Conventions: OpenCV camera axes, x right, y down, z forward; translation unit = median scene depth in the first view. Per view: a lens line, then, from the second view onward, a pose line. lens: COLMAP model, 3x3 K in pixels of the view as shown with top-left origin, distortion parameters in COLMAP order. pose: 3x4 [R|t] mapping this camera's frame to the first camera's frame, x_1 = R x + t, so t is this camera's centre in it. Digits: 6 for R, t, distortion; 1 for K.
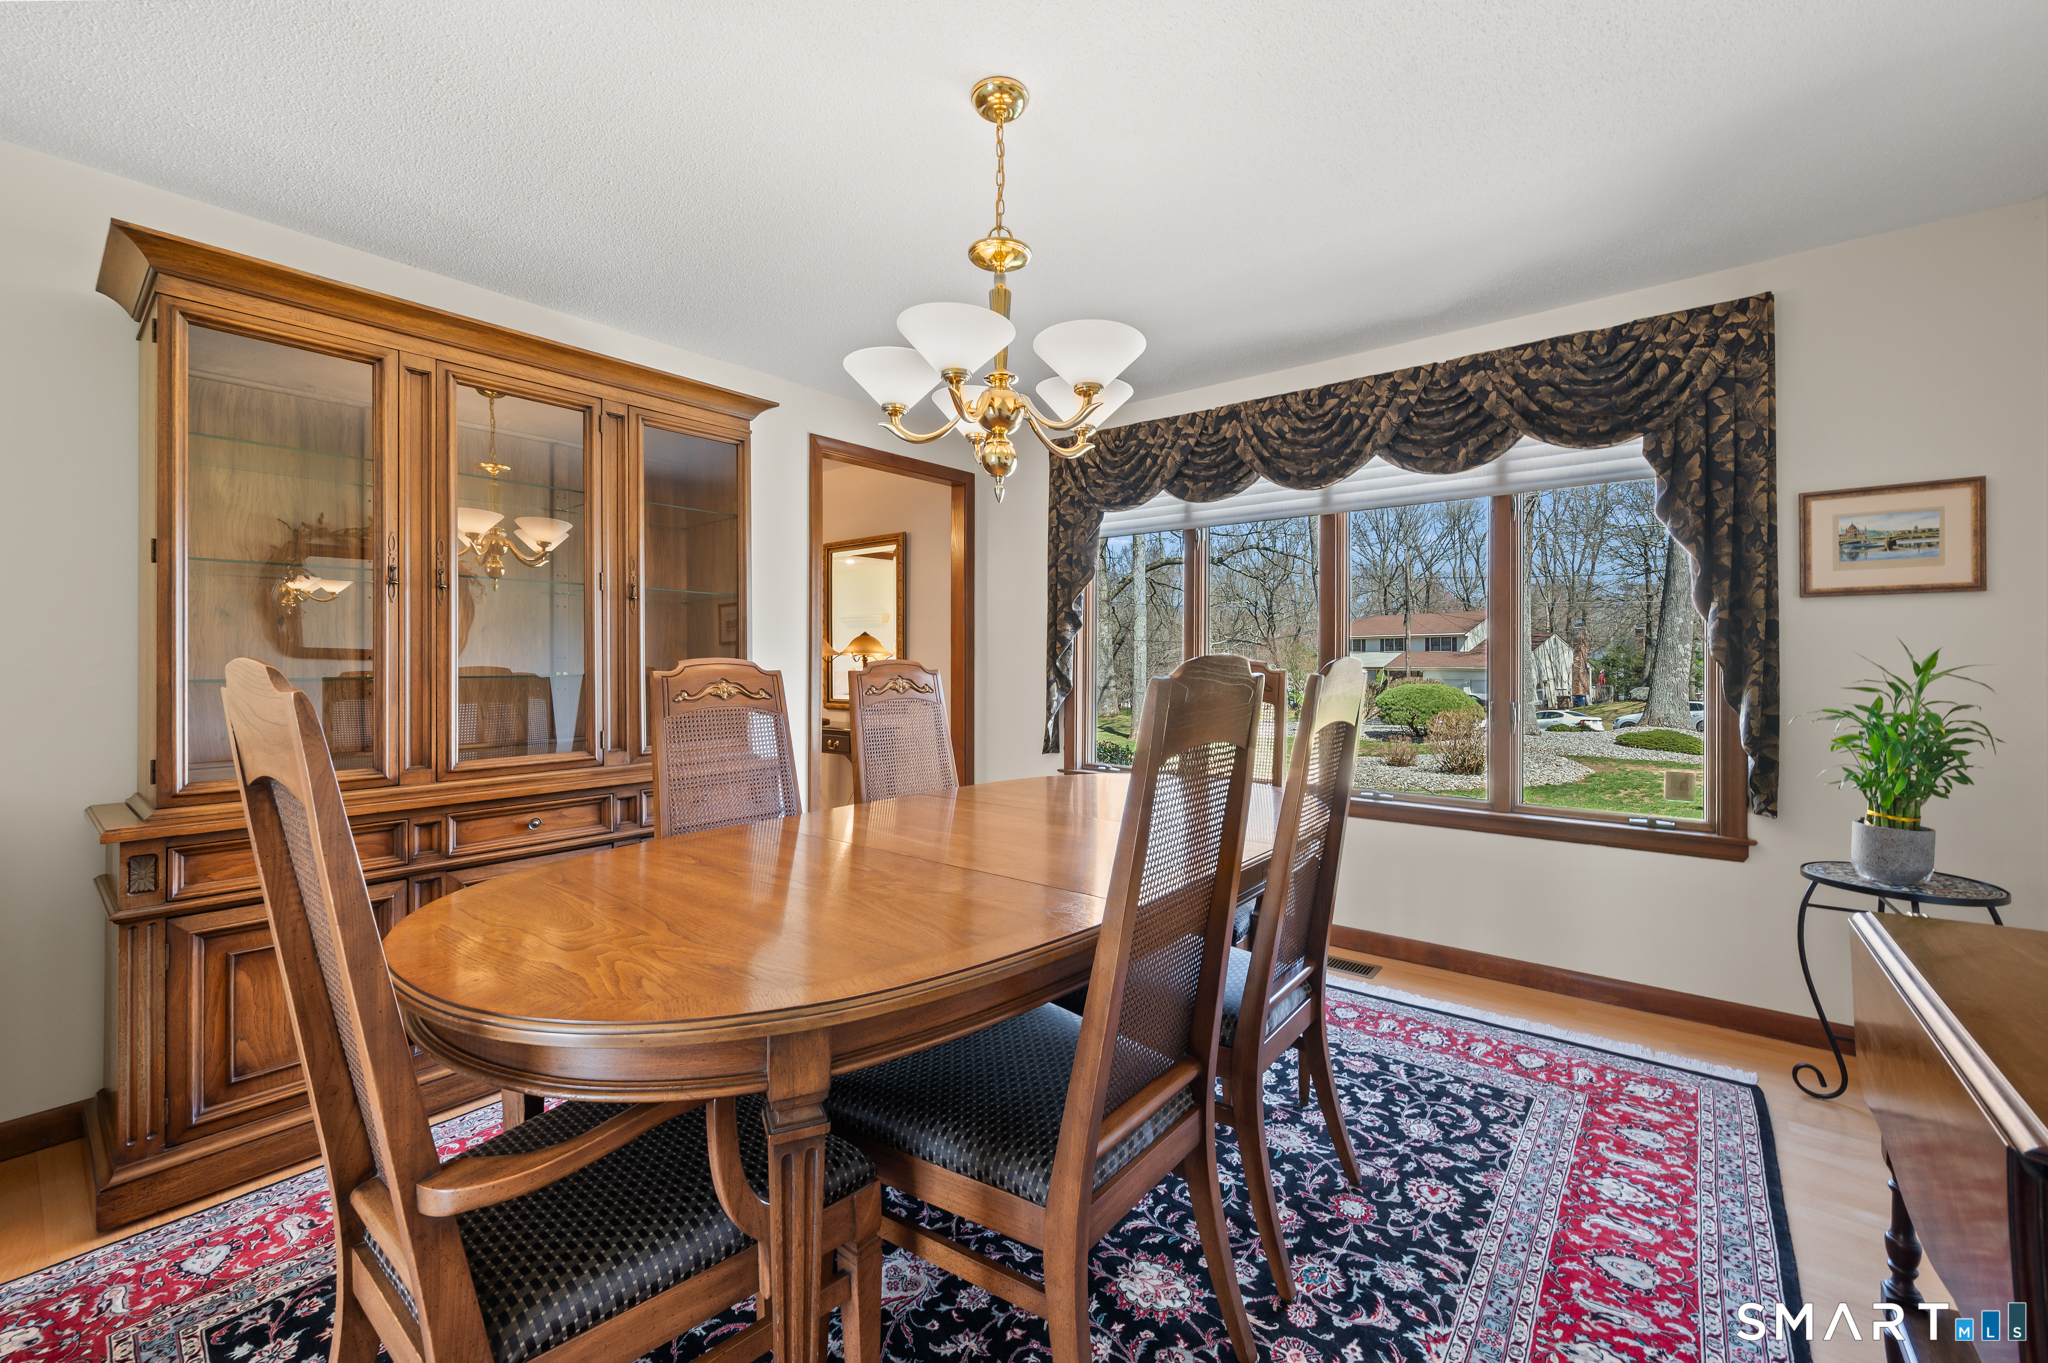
lens RADIAL K [[826.0, 0, 1048.0], [0, 826.0, 660.7], [0, 0, 1]] dist [-0.000901, -0.000438]
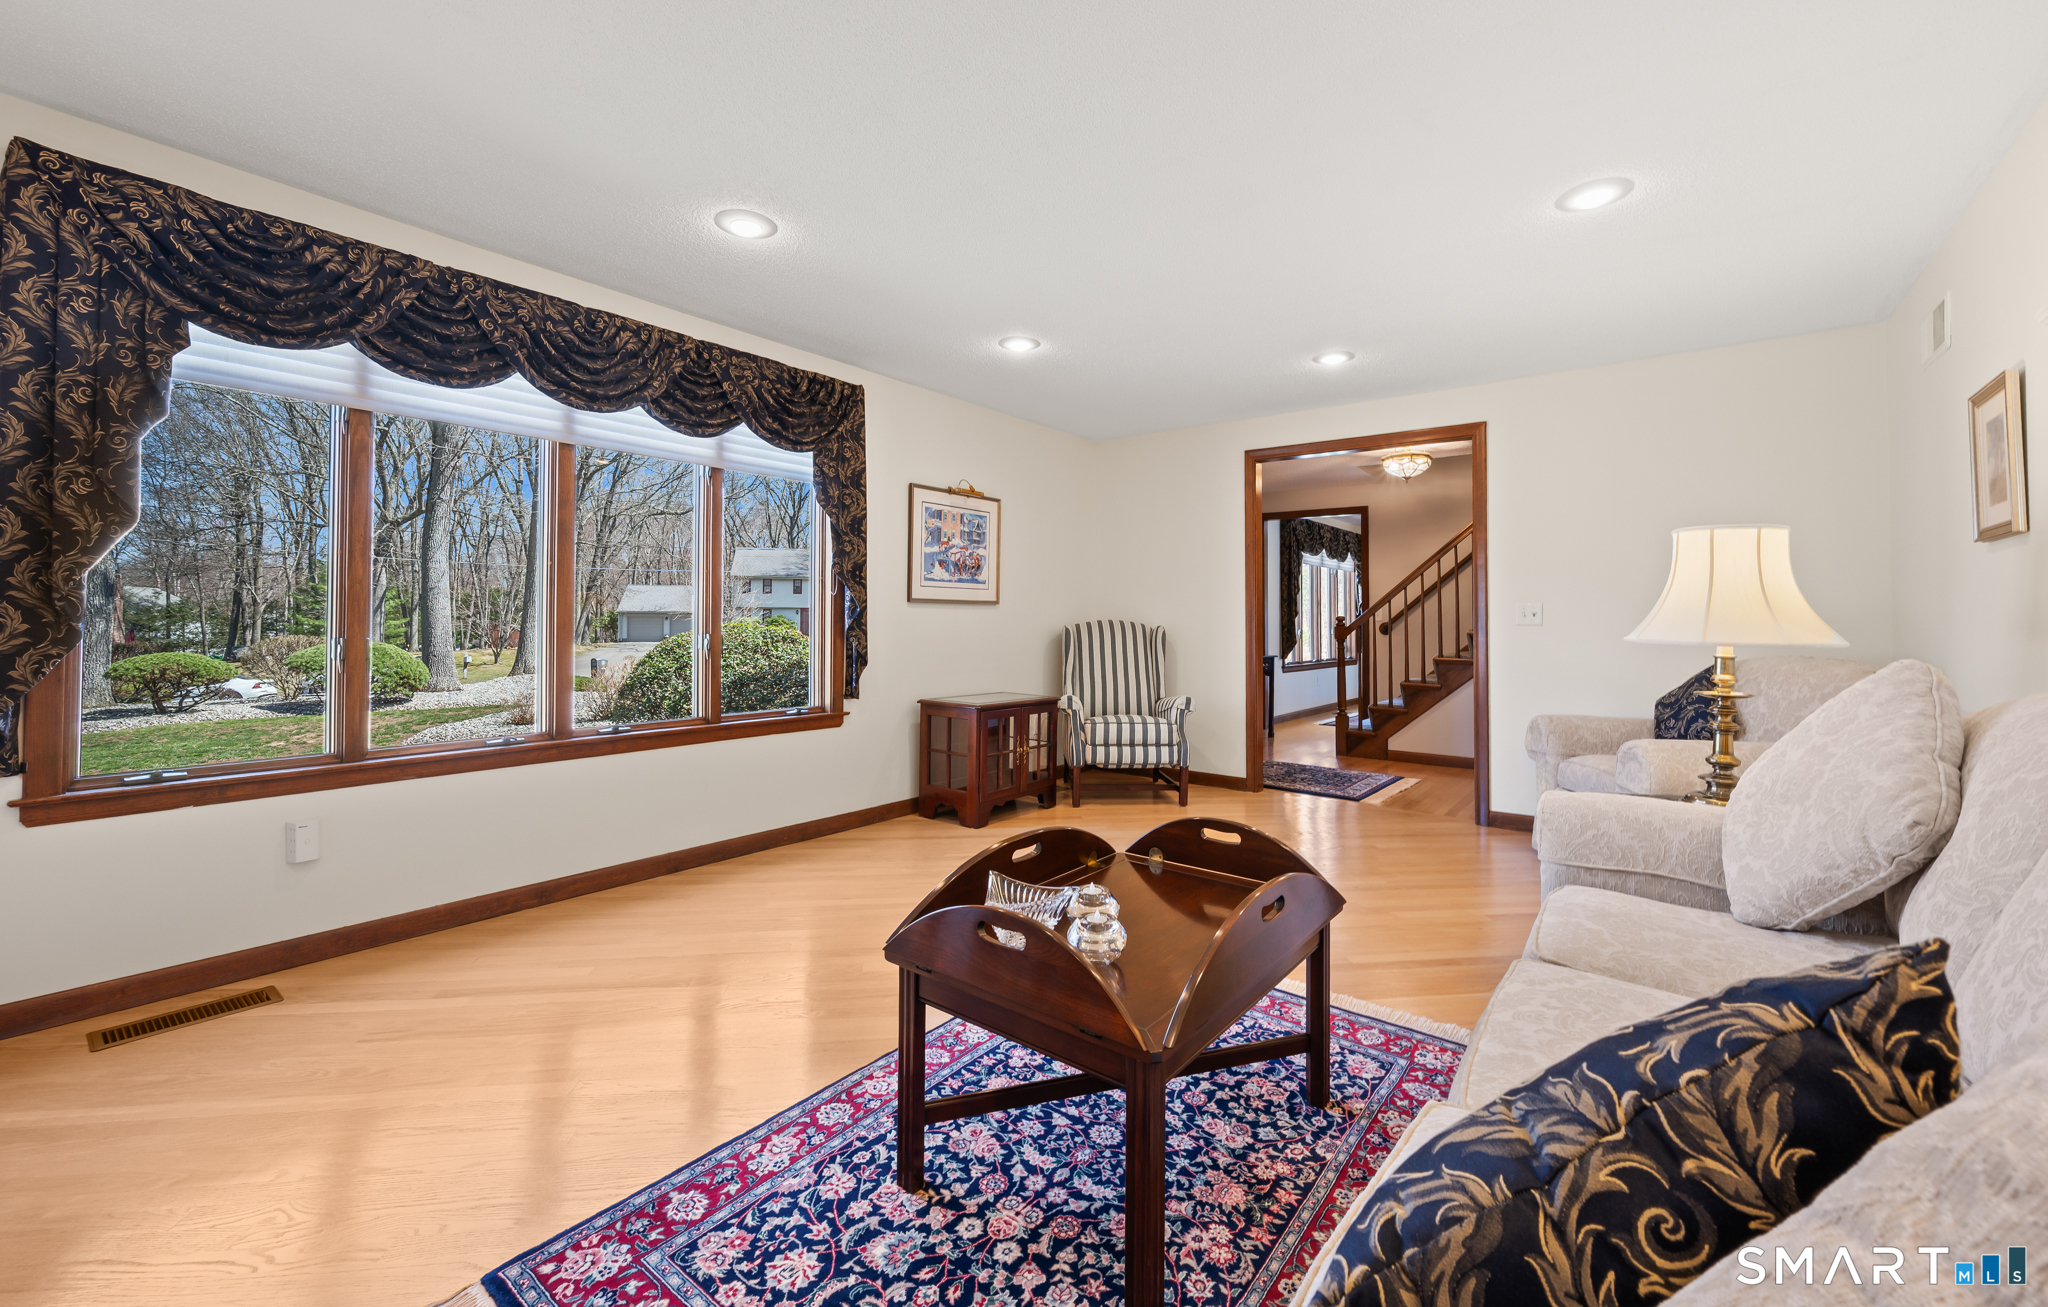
lens RADIAL K [[814.6, 0, 1037.6], [0, 814.6, 609.9], [0, 0, 1]] dist [-0.001628, -0.000275]
pose [[-0.007061, 0.001203, 0.999974, -0.623058], [-0.022501, 0.999746, -0.001362, 0.003402], [-0.999722, -0.022510, -0.007032, 0.493464]]
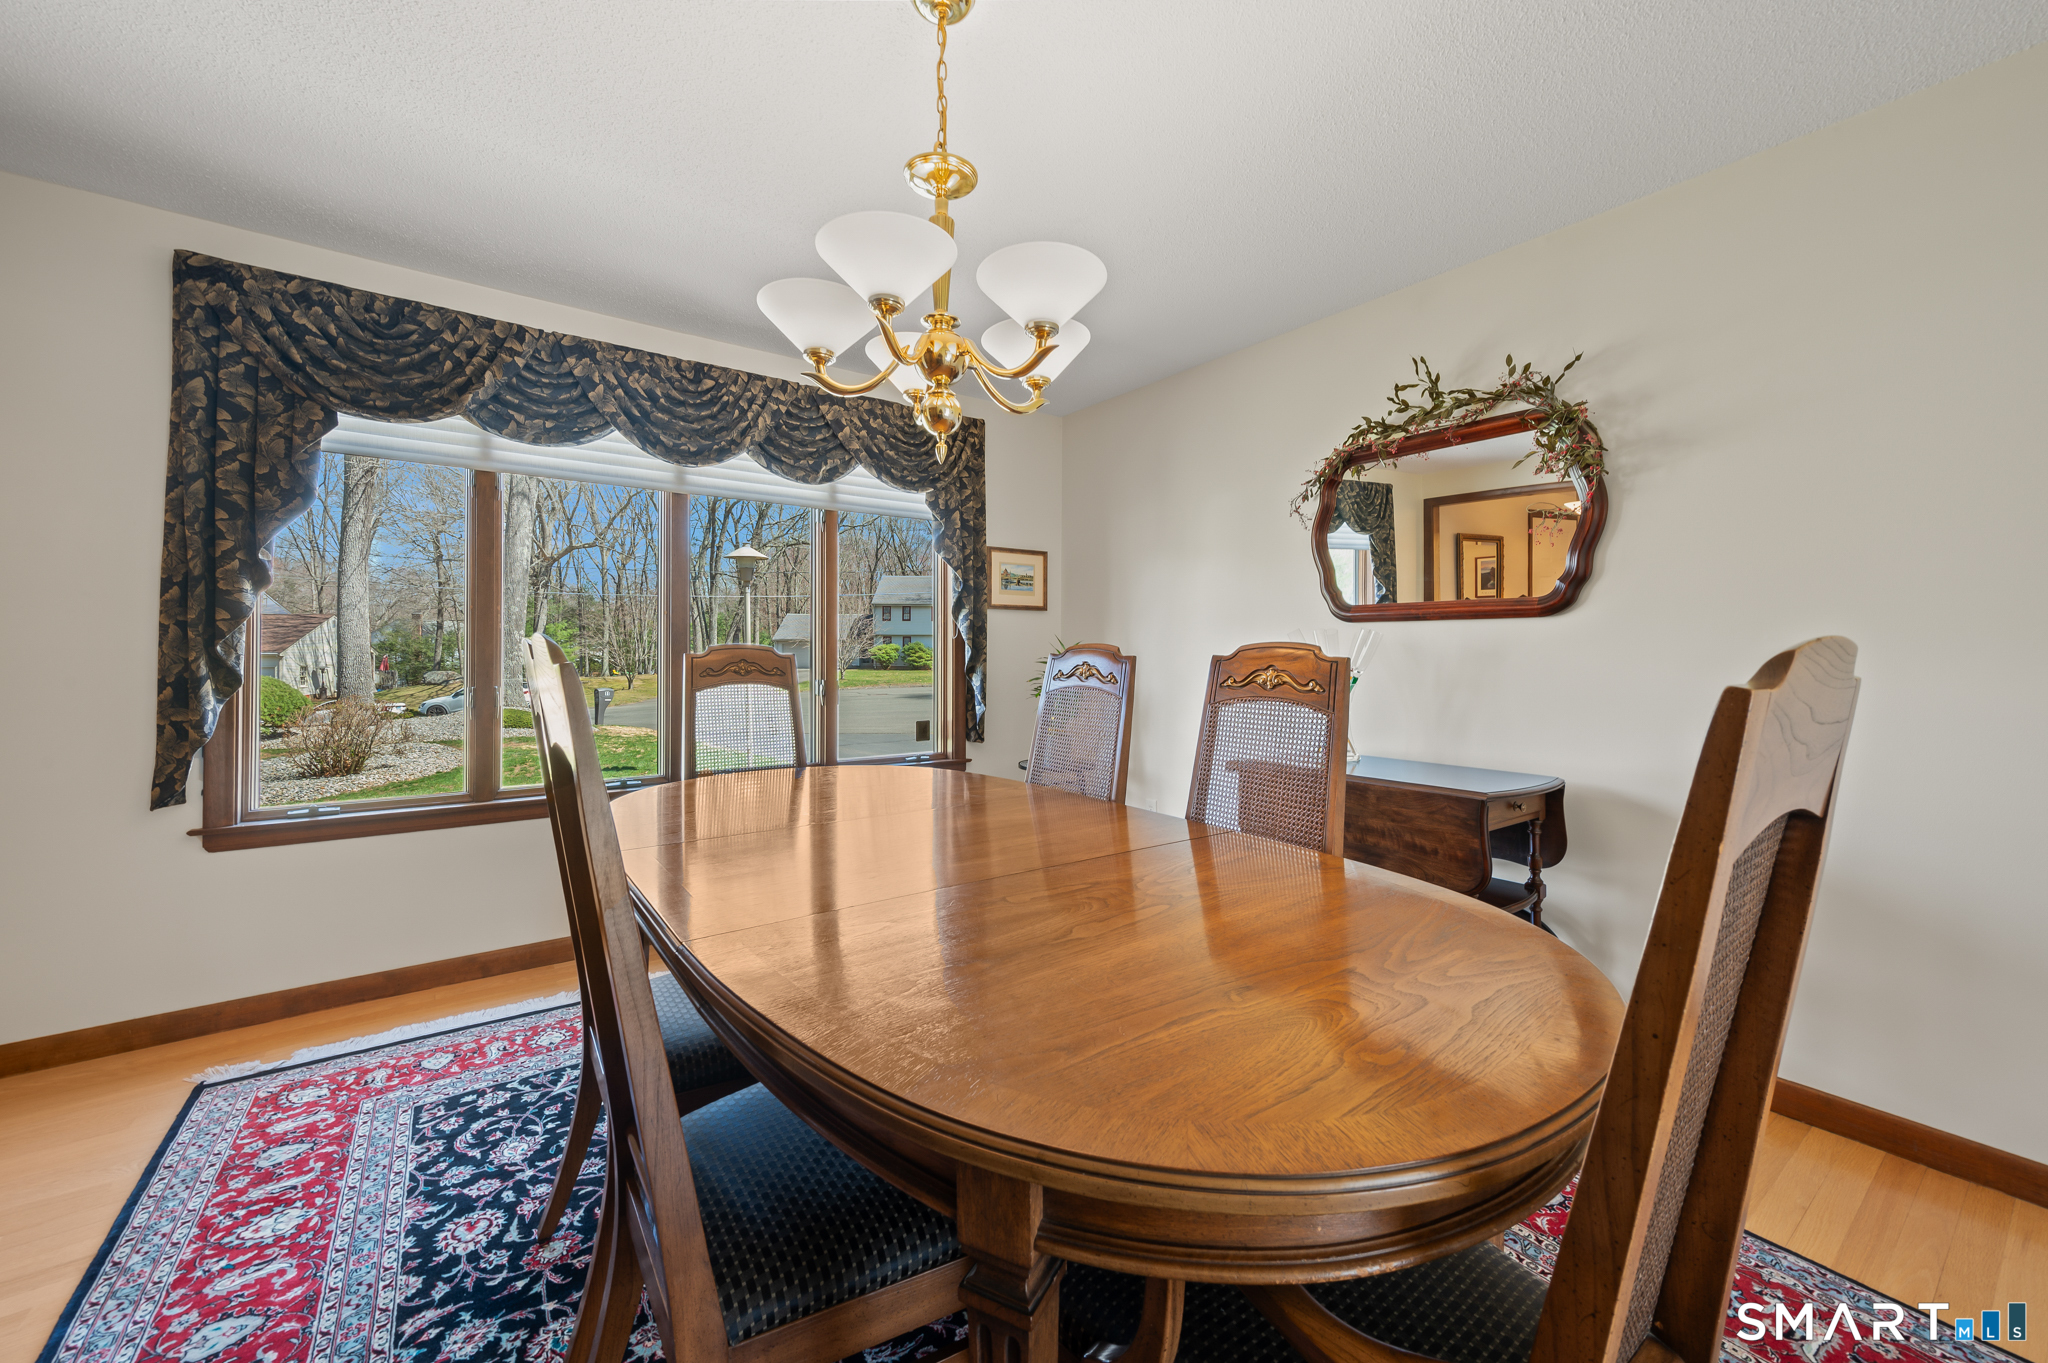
lens RADIAL K [[806.1, 0, 1018.0], [0, 806.1, 659.4], [0, 0, 1]] dist [0.002447, -0.000003]
pose [[0.273435, -0.012046, 0.961815, -0.489001], [-0.005969, 0.999881, 0.014219, 0.001149], [-0.961872, -0.009629, 0.273331, 0.382495]]
